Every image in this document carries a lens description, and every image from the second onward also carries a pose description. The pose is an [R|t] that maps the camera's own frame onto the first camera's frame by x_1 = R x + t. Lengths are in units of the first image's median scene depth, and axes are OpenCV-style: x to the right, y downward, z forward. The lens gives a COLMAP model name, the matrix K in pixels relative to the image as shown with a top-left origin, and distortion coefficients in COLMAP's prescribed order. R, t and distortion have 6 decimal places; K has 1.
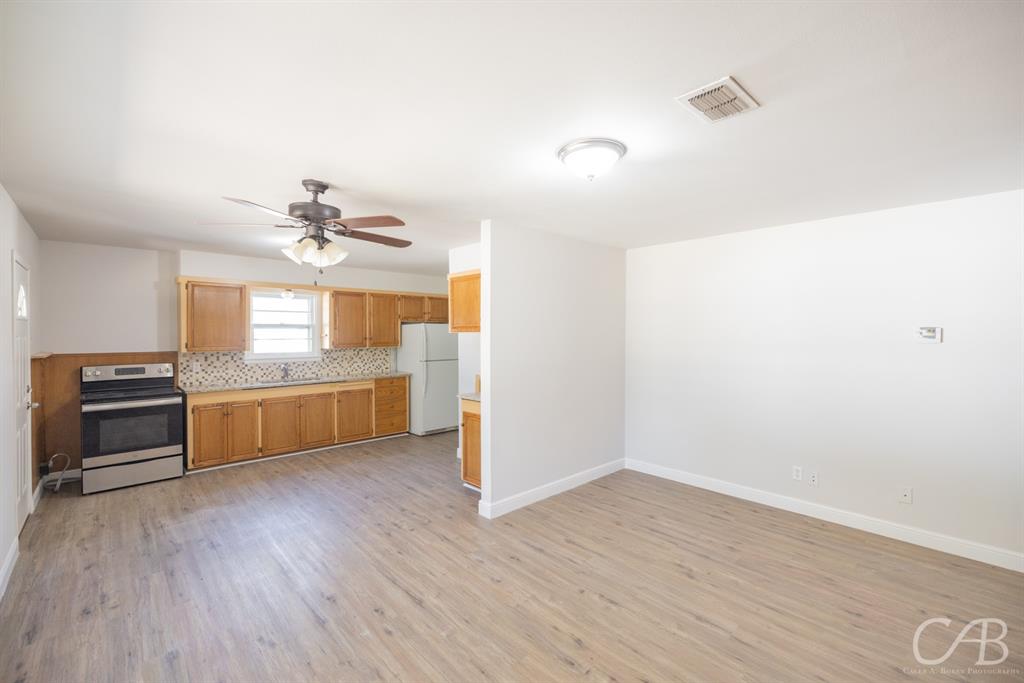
lens RADIAL K [[433.5, 0, 549.6], [0, 433.5, 336.3], [0, 0, 1]] dist [0.000927, -0.000191]
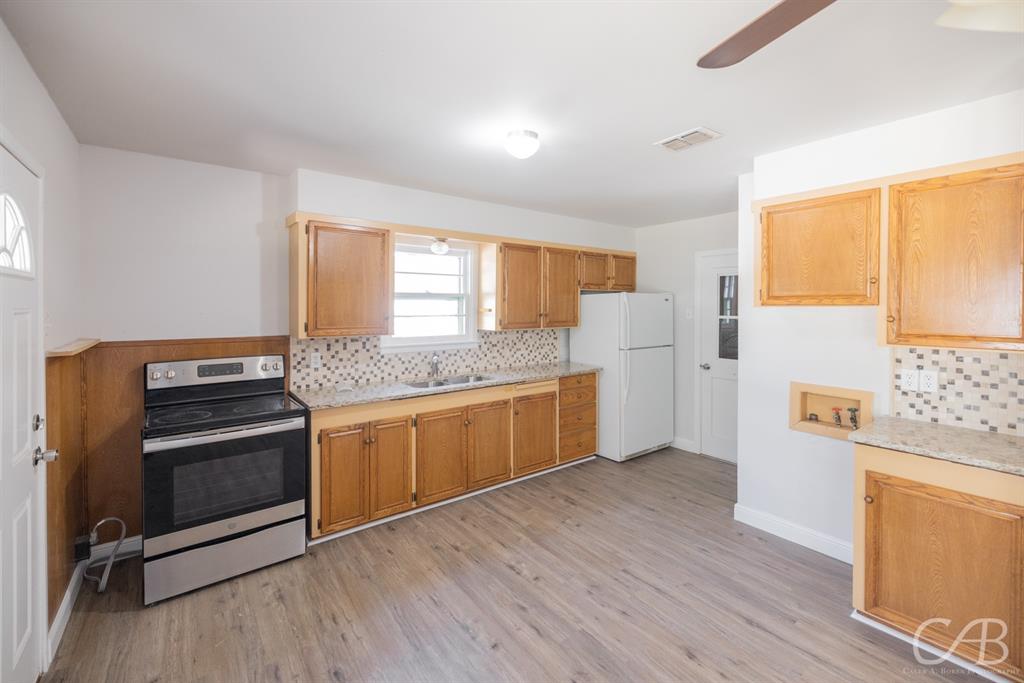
lens RADIAL K [[444.2, 0, 561.0], [0, 444.2, 309.2], [0, 0, 1]] dist [0.000264, 0.000062]
pose [[0.996062, 0.002675, -0.088624, -0.405185], [-0.002851, 0.999994, -0.001853, -0.003332], [0.088619, 0.002098, 0.996063, 0.391850]]
